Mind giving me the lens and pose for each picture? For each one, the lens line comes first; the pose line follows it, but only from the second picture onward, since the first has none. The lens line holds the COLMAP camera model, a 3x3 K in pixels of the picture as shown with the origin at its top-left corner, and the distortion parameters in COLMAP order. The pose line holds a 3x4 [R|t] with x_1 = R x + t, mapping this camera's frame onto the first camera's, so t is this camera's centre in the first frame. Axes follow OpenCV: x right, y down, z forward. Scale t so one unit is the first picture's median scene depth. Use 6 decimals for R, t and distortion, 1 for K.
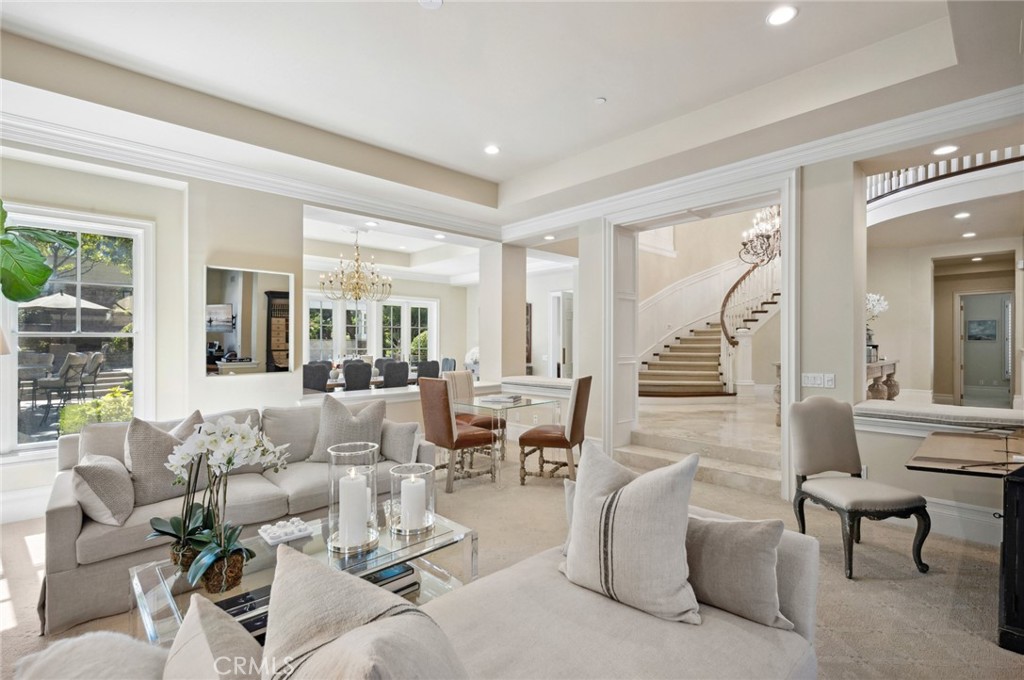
lens RADIAL K [[465.9, 0, 506.7], [0, 465.9, 346.5], [0, 0, 1]] dist [-0.000575, -0.000413]
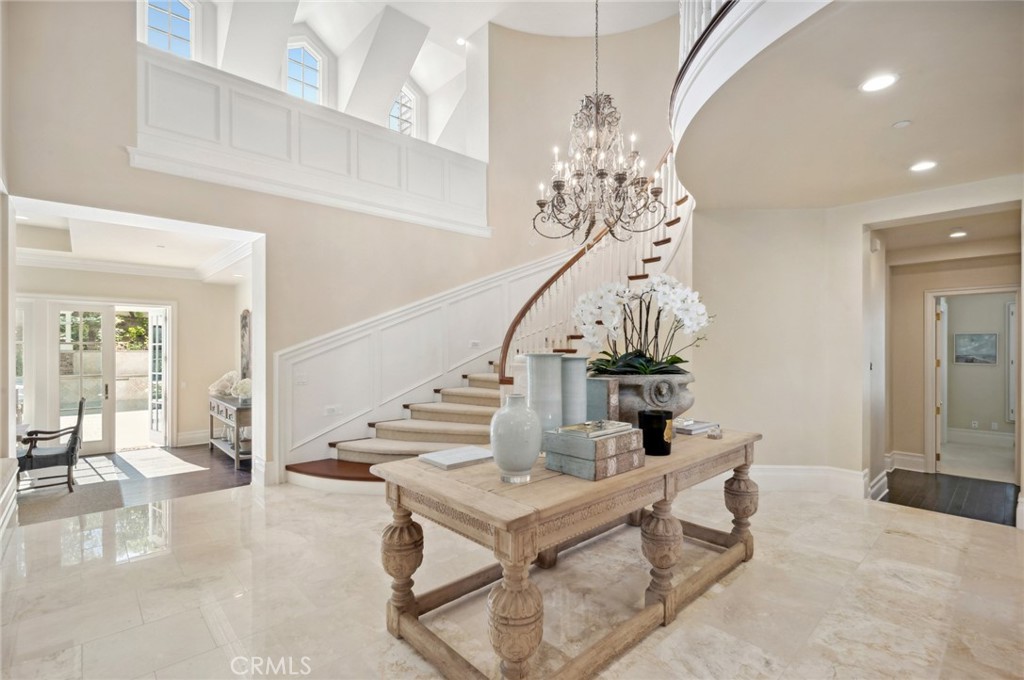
lens RADIAL K [[465.9, 0, 515.0], [0, 465.9, 349.7], [0, 0, 1]] dist [-0.000575, -0.000413]
pose [[0.999992, 0.001558, -0.003780, 0.383584], [-0.001576, 0.999988, -0.004707, -0.031982], [0.003772, 0.004712, 0.999982, 0.346098]]
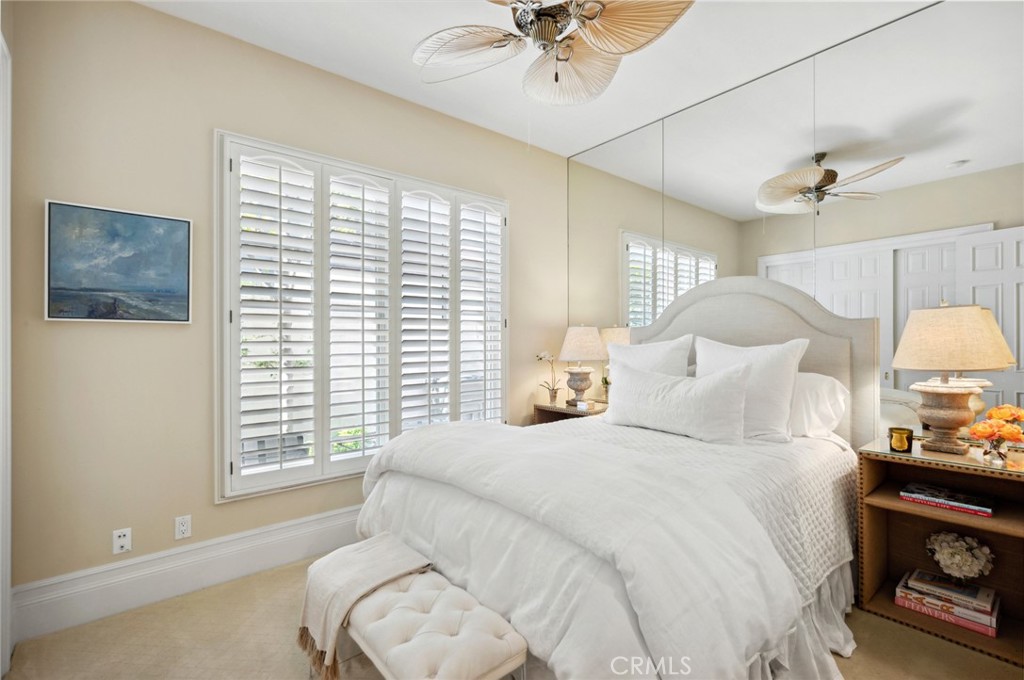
lens RADIAL K [[465.9, 0, 511.7], [0, 465.9, 341.8], [0, 0, 1]] dist [-0.000575, -0.000413]
pose [[0.048552, -0.006024, 0.998802, 0.933697], [0.001482, 0.999981, 0.005959, -0.005167], [-0.998820, 0.001191, 0.048560, 0.926799]]
